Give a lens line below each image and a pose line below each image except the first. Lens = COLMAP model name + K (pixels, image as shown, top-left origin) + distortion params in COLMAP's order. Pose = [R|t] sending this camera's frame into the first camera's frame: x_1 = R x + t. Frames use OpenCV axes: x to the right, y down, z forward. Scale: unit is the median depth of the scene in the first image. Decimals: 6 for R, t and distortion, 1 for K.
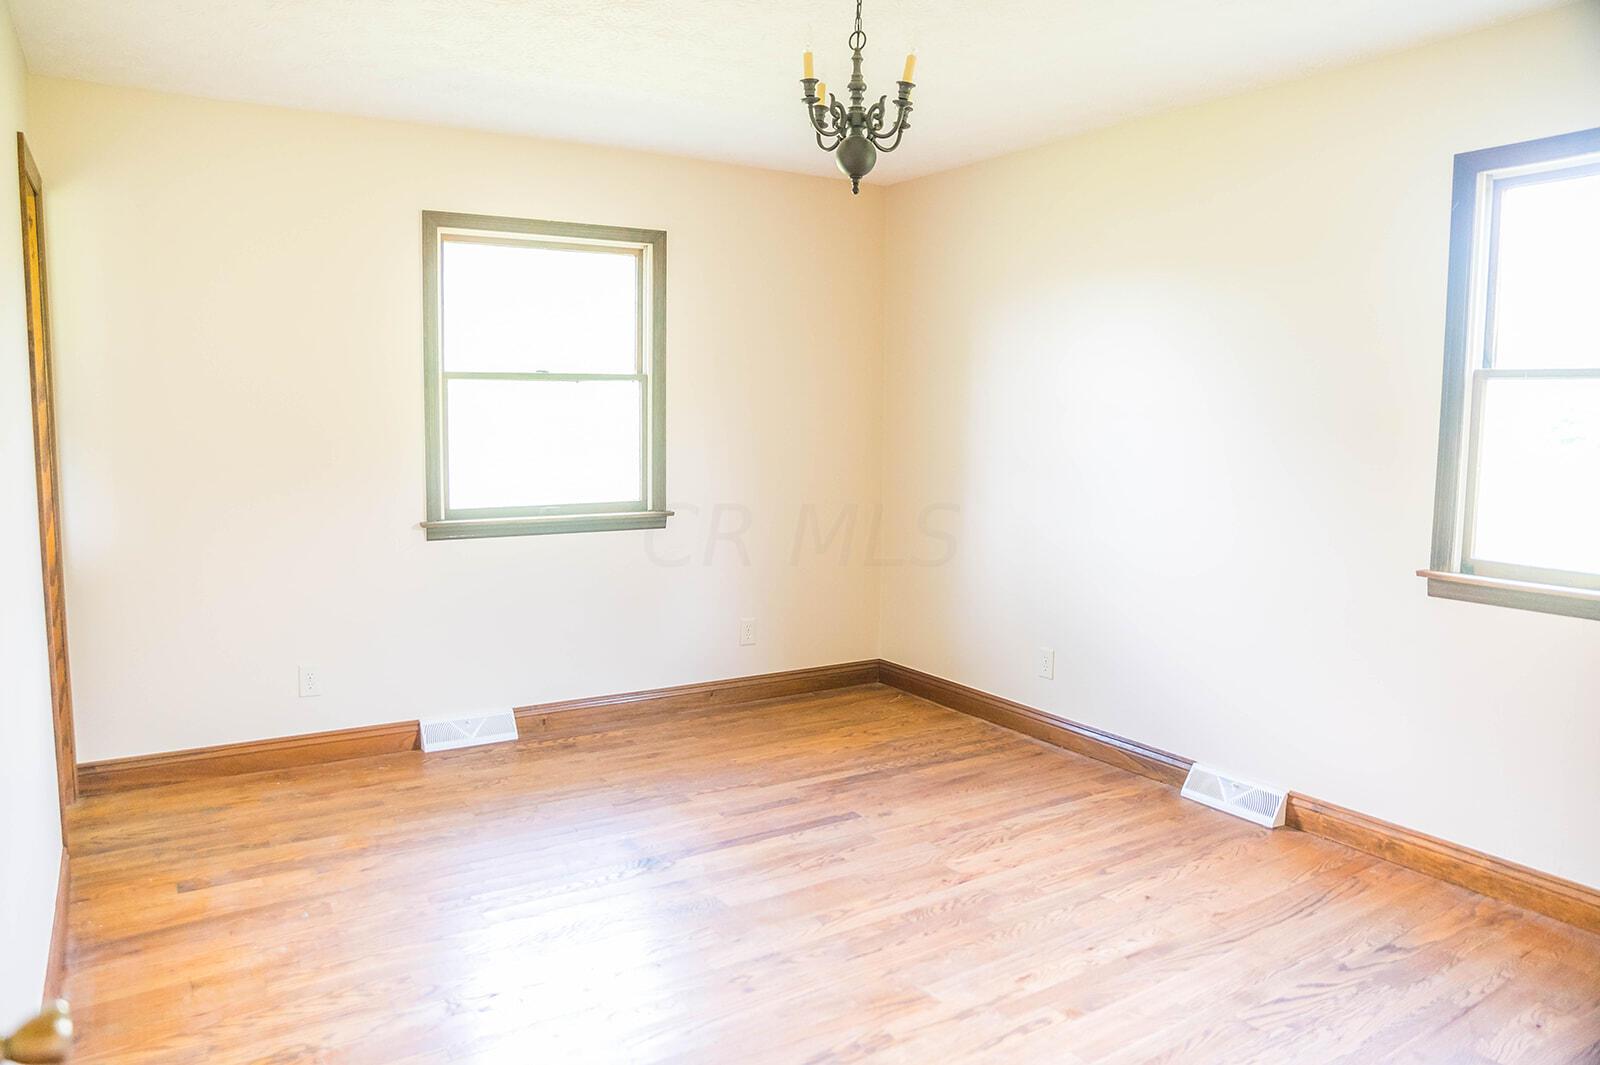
lens RADIAL K [[1110.0, 0, 789.0], [0, 1110.0, 529.4], [0, 0, 1]] dist [-0.143386, 0.108164]
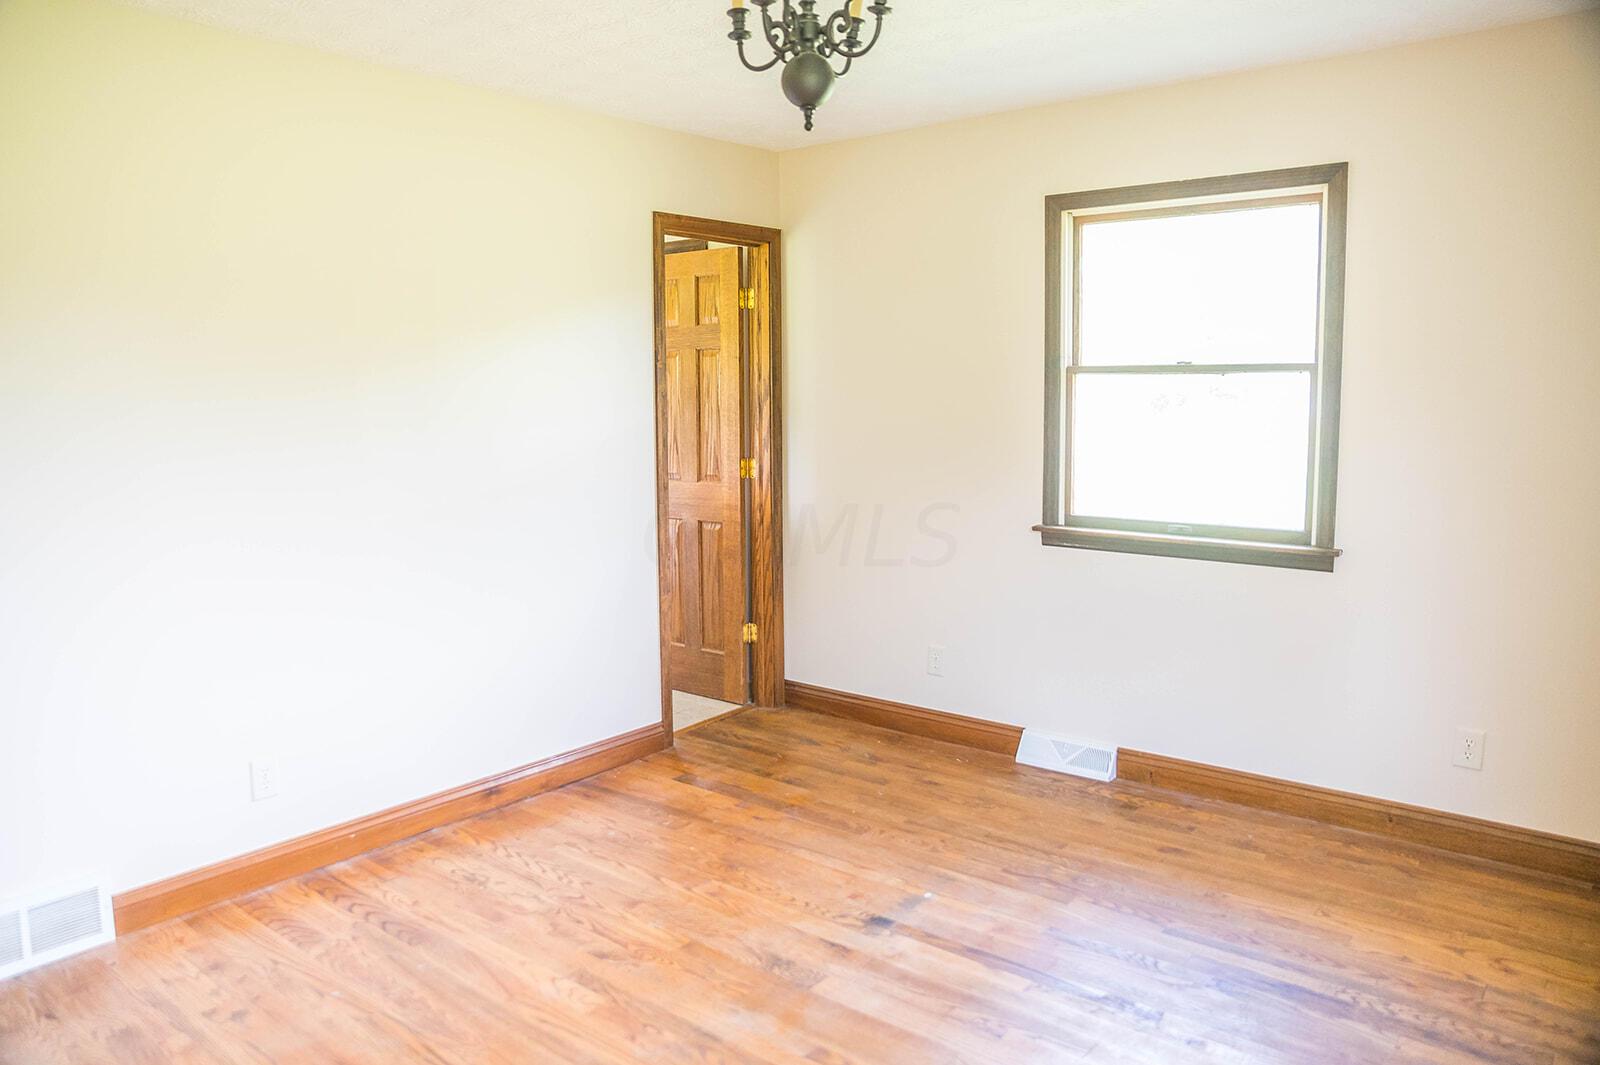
lens RADIAL K [[1110.0, 0, 789.0], [0, 1110.0, 529.4], [0, 0, 1]] dist [-0.143386, 0.108164]
pose [[0.308339, 0.106375, -0.945310, 0.498854], [-0.094718, 0.992223, 0.080759, -0.058964], [0.946549, 0.064637, 0.316016, 0.483373]]
